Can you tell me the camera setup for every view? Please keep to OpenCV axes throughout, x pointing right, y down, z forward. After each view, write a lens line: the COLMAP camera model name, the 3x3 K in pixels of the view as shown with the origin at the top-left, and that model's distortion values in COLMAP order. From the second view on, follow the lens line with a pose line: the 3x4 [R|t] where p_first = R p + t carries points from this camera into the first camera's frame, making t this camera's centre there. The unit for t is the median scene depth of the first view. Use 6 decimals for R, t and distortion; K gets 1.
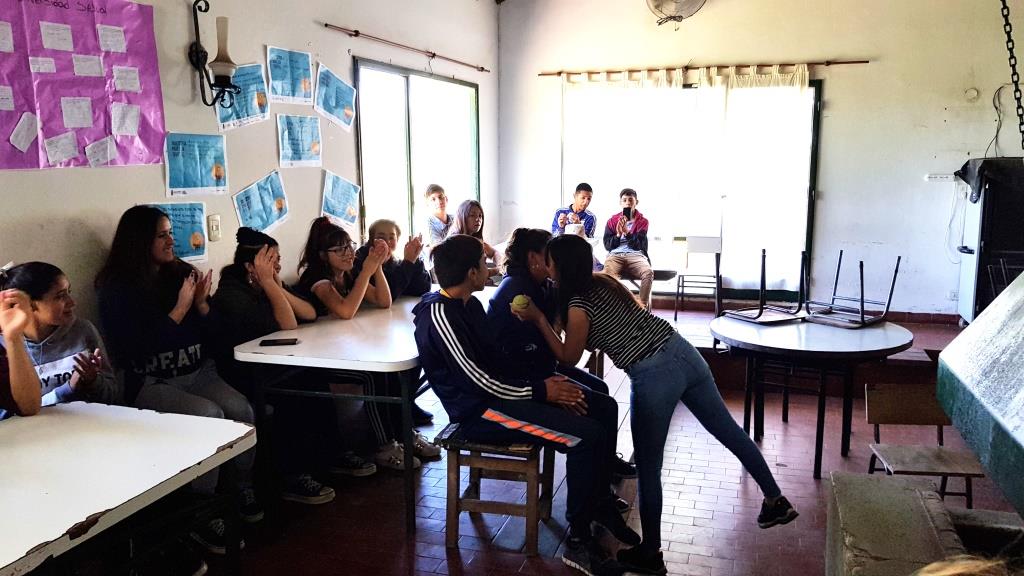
lens RADIAL K [[807.7, 0, 513.2], [0, 807.7, 283.2], [0, 0, 1]] dist [0.072898, -0.147215]
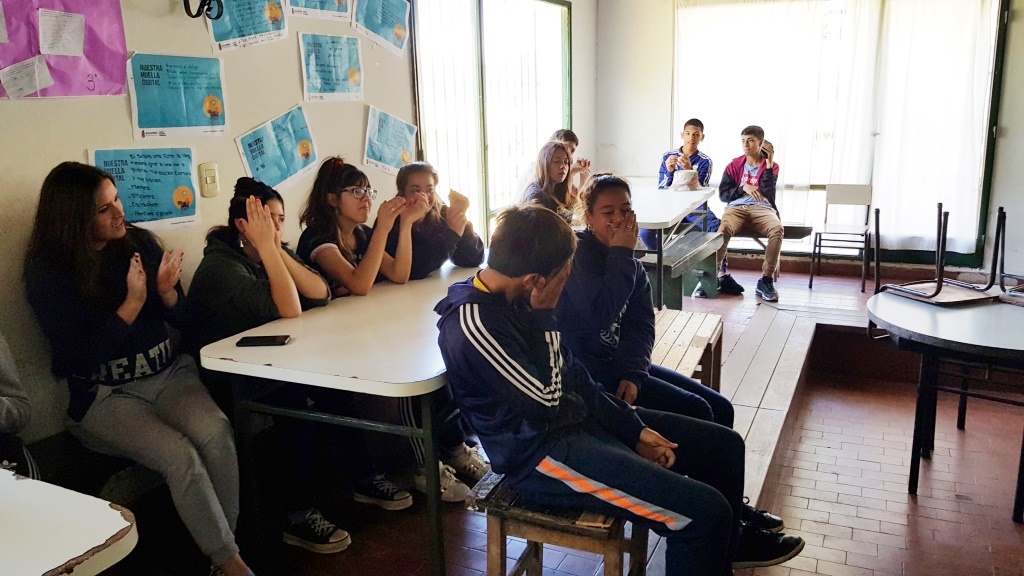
lens RADIAL K [[807.7, 0, 513.2], [0, 807.7, 283.2], [0, 0, 1]] dist [0.072898, -0.147215]
pose [[0.991151, 0.012522, -0.132146, 0.019668], [-0.003710, 0.997765, 0.066724, -0.021408], [0.132686, -0.065643, 0.988982, 0.250031]]
